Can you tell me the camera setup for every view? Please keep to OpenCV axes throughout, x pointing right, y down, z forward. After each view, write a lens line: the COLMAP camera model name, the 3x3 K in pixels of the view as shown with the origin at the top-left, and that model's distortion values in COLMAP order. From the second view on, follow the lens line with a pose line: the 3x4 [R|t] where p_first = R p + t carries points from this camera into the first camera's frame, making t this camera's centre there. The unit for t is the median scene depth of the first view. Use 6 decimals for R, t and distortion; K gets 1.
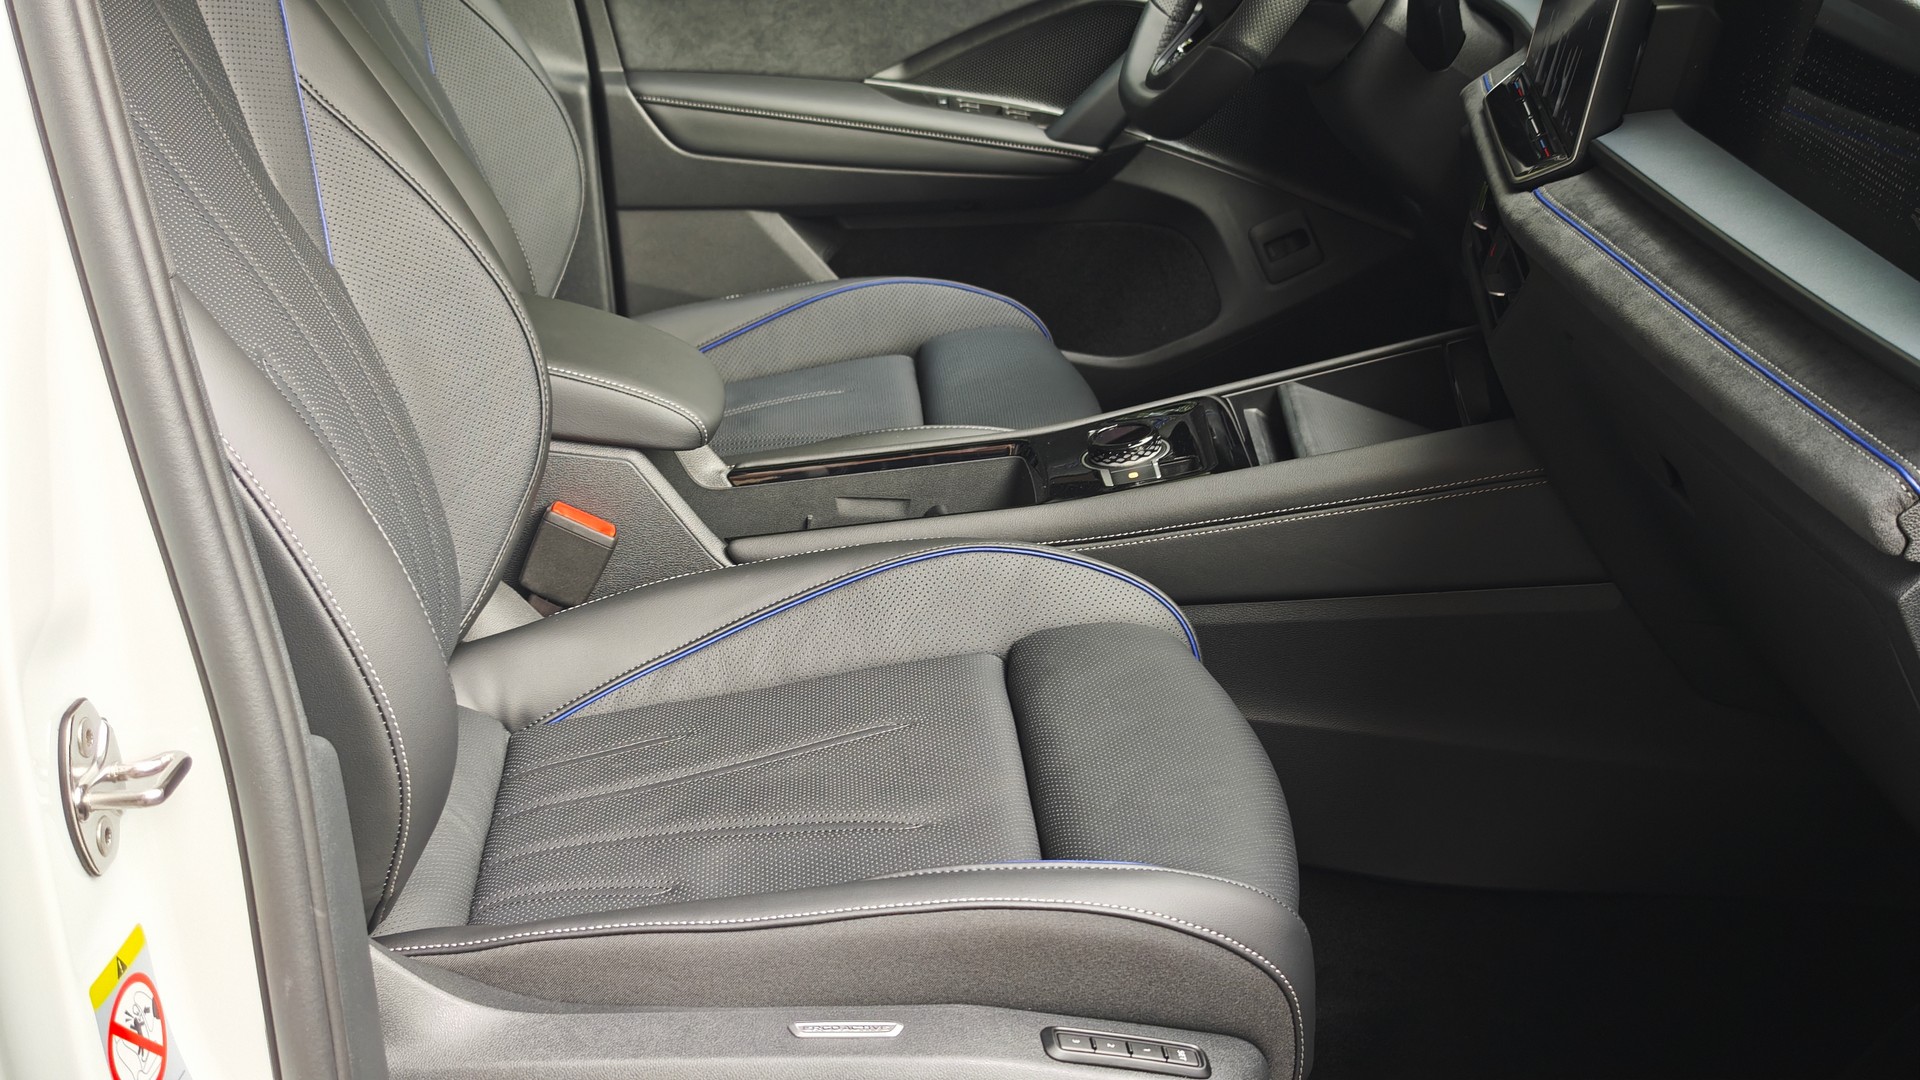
lens RADIAL K [[2557.4, 0, 929.5], [0, 2557.4, 539.3], [0, 0, 1]] dist [0.216621, -0.941614]
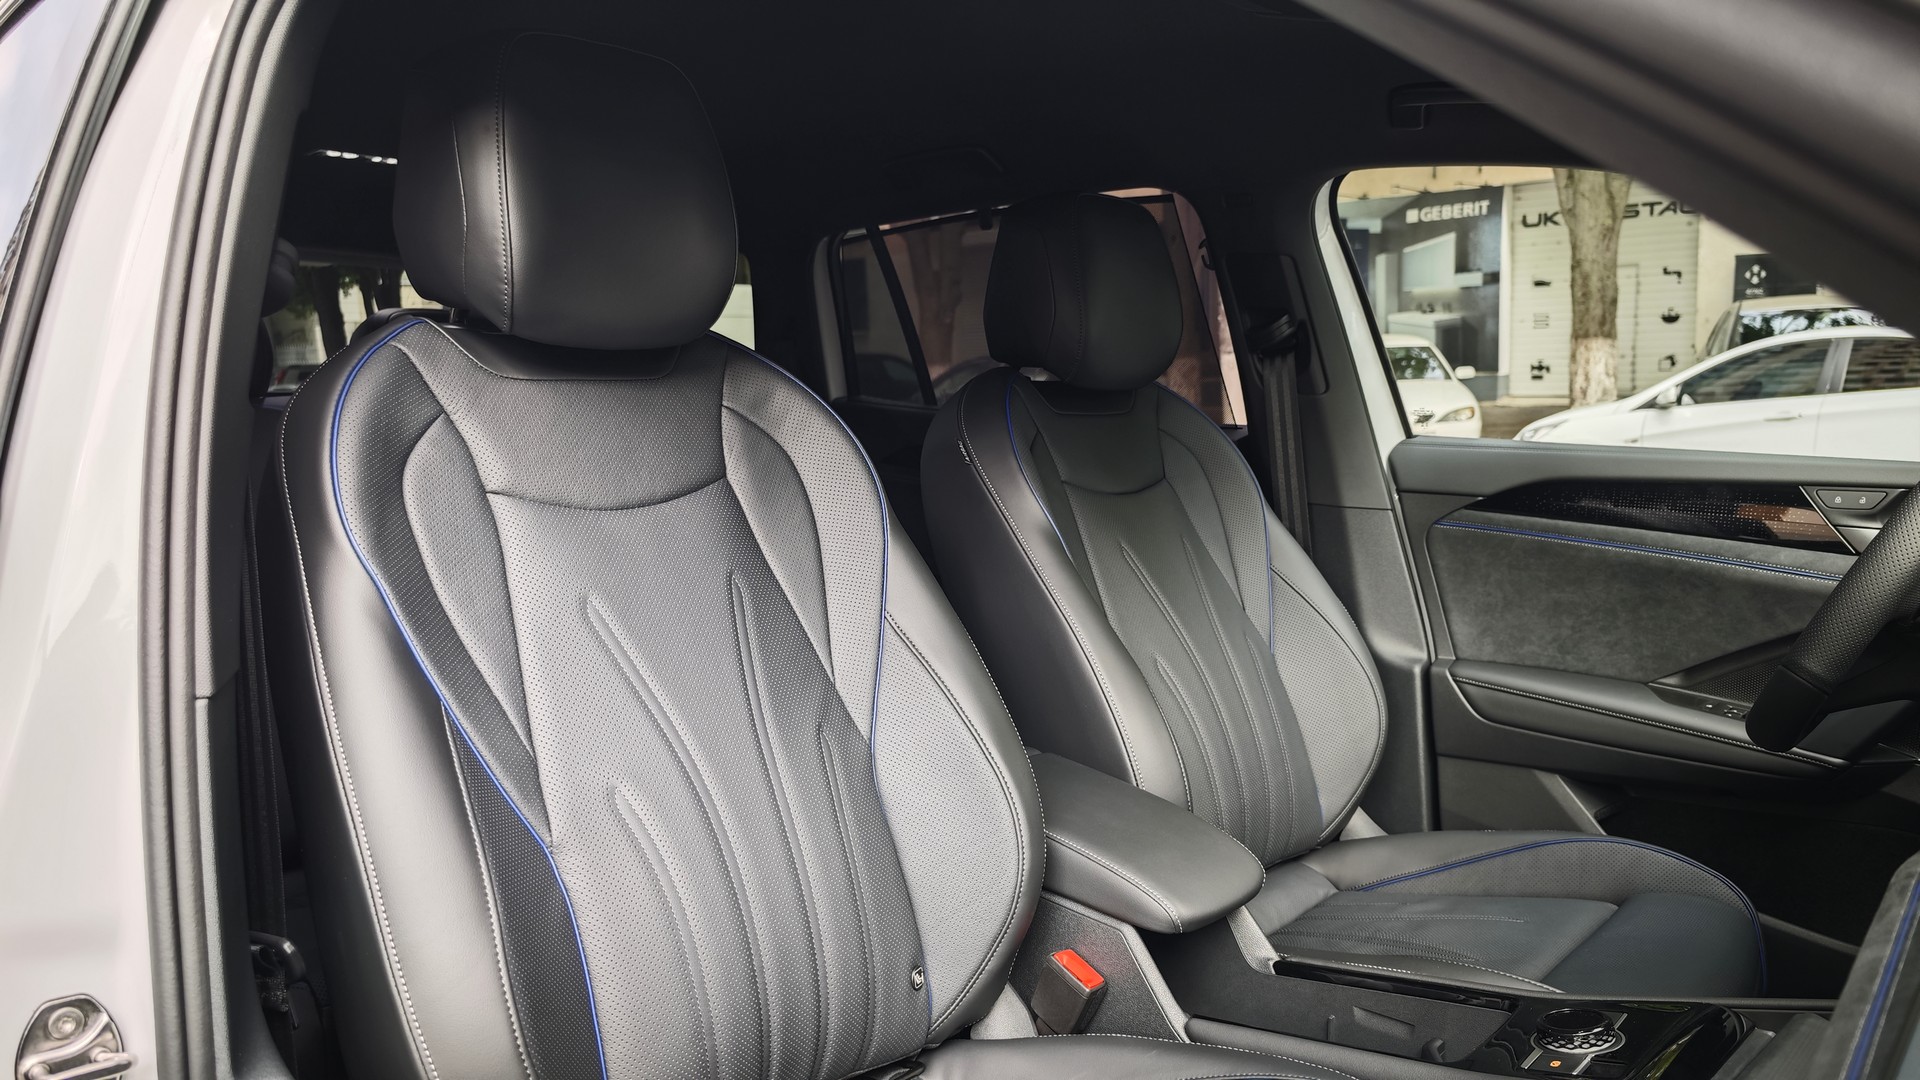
lens RADIAL K [[1312.9, 0, 986.9], [0, 1312.9, 547.9], [0, 0, 1]] dist [0.002418, 0.001817]
pose [[0.713412, 0.026449, -0.700246, 0.202248], [-0.211712, 0.960725, -0.179405, -0.057730], [0.667998, 0.276240, 0.690992, 0.319143]]
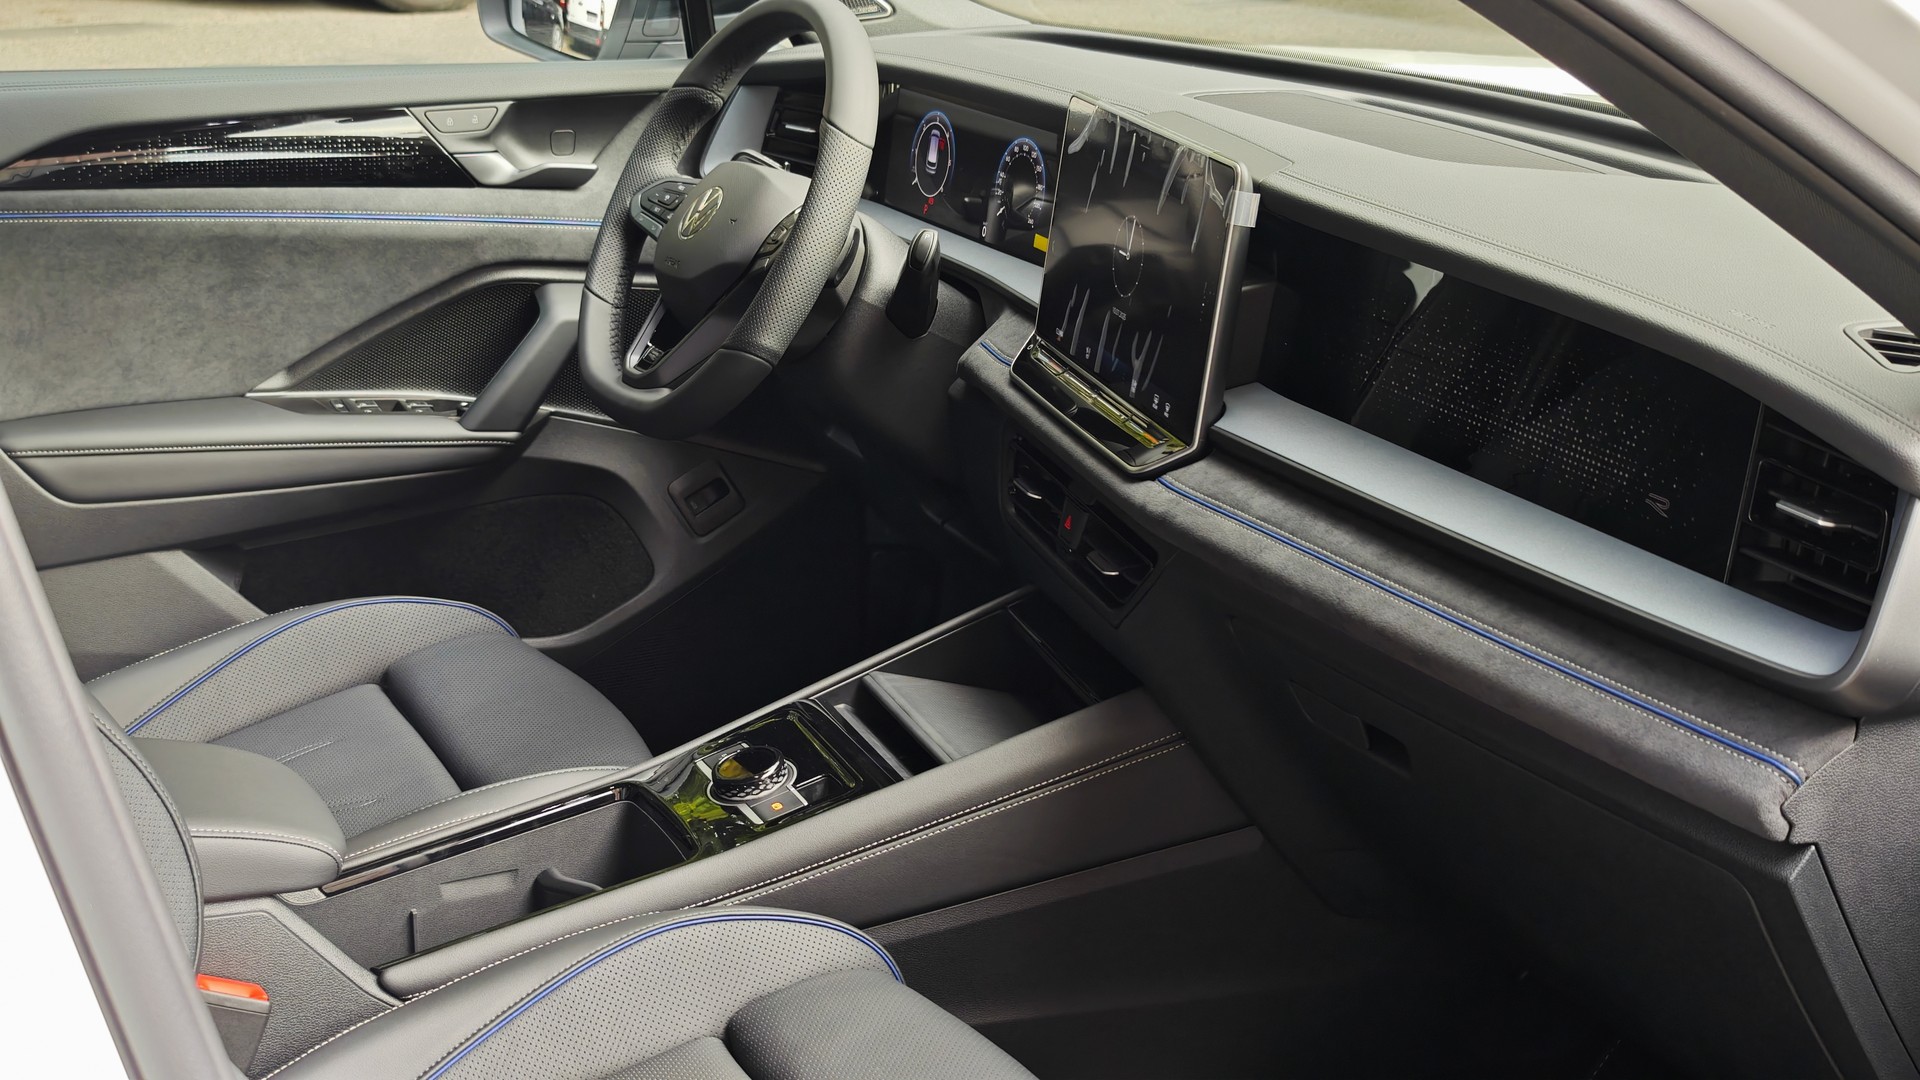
lens RADIAL K [[2557.4, 0, 929.5], [0, 2557.4, 539.3], [0, 0, 1]] dist [0.216621, -0.941614]
pose [[0.923630, -0.161276, 0.347704, -0.135047], [0.177039, 0.984107, -0.013820, -0.072351], [-0.339949, 0.074322, 0.937503, 0.044456]]
